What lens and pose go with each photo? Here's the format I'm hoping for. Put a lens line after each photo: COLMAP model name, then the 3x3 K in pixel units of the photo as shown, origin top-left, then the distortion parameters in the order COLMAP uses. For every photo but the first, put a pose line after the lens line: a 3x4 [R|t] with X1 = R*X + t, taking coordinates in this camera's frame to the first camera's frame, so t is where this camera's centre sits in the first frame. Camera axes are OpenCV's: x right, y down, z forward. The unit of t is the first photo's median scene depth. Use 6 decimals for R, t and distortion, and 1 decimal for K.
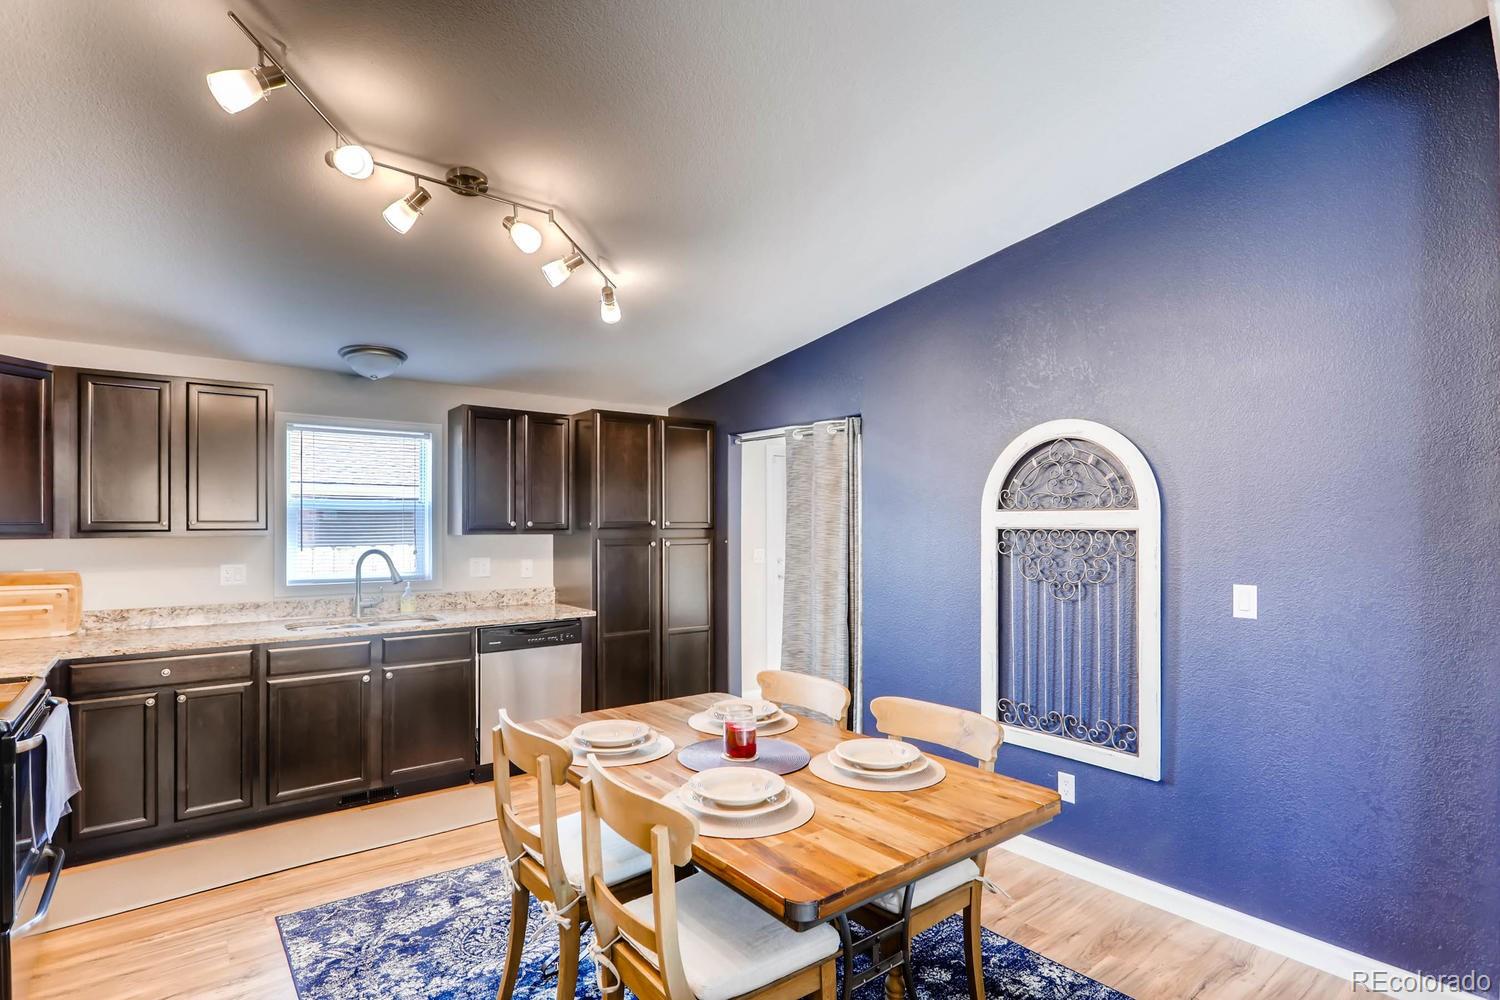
lens RADIAL K [[719.4, 0, 743.6], [0, 719.4, 505.1], [0, 0, 1]] dist [-0.000588, -0.000124]
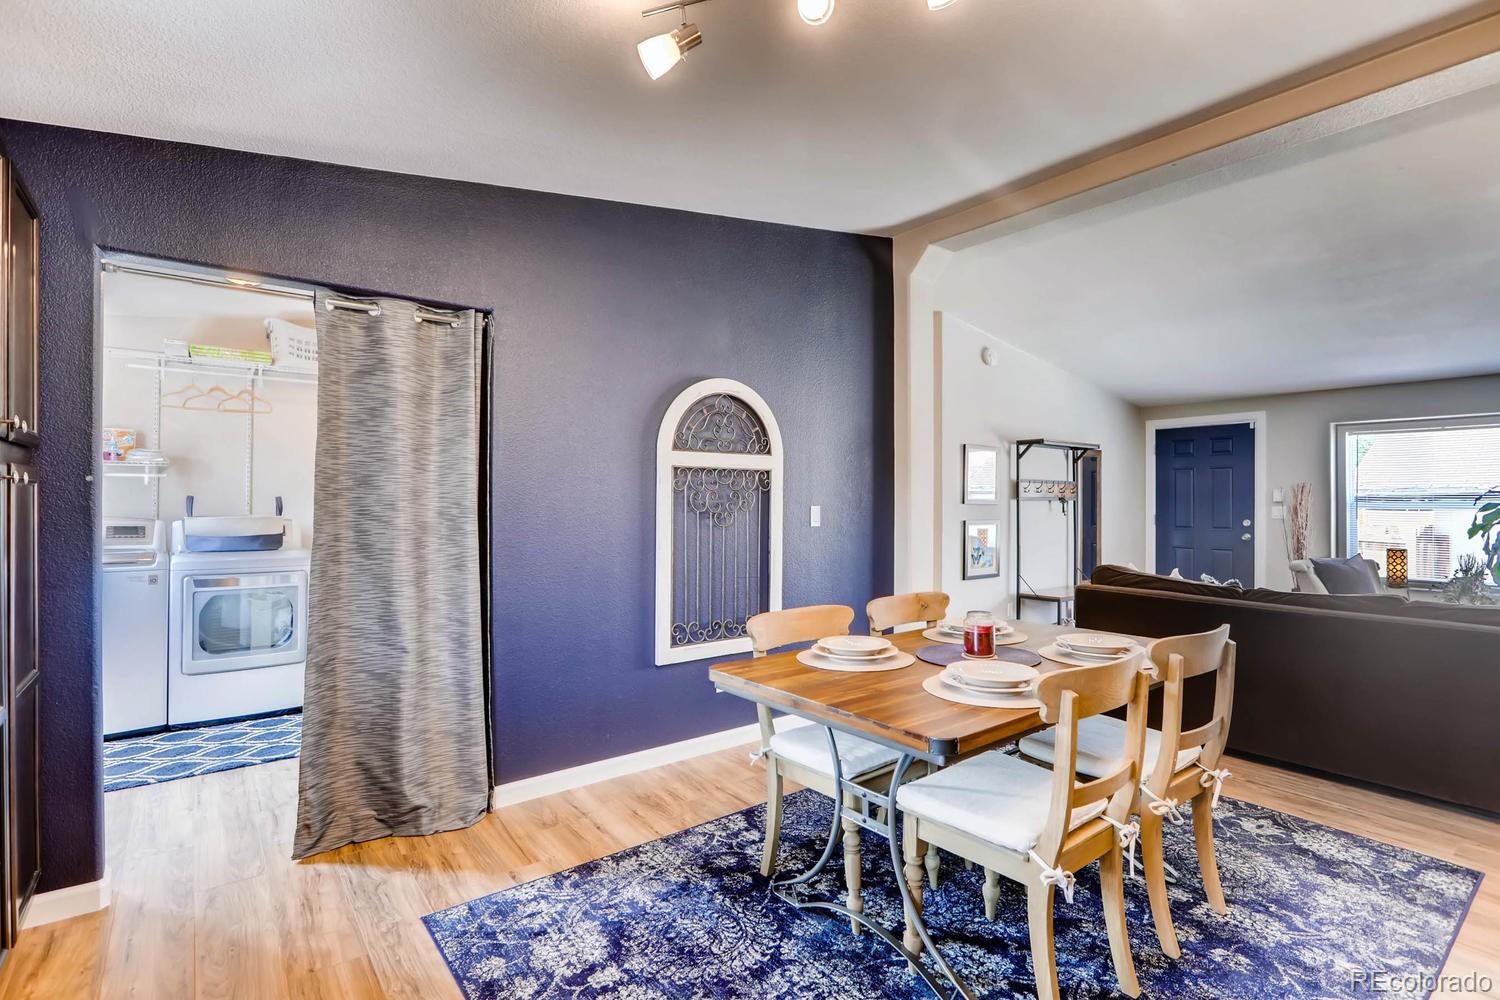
lens RADIAL K [[719.4, 0, 743.6], [0, 719.4, 505.1], [0, 0, 1]] dist [-0.000588, -0.000124]
pose [[-0.032064, -0.005916, 0.999468, -0.708455], [-0.034153, 0.999405, 0.004820, 0.080618], [-0.998902, -0.033980, -0.032247, 0.921889]]
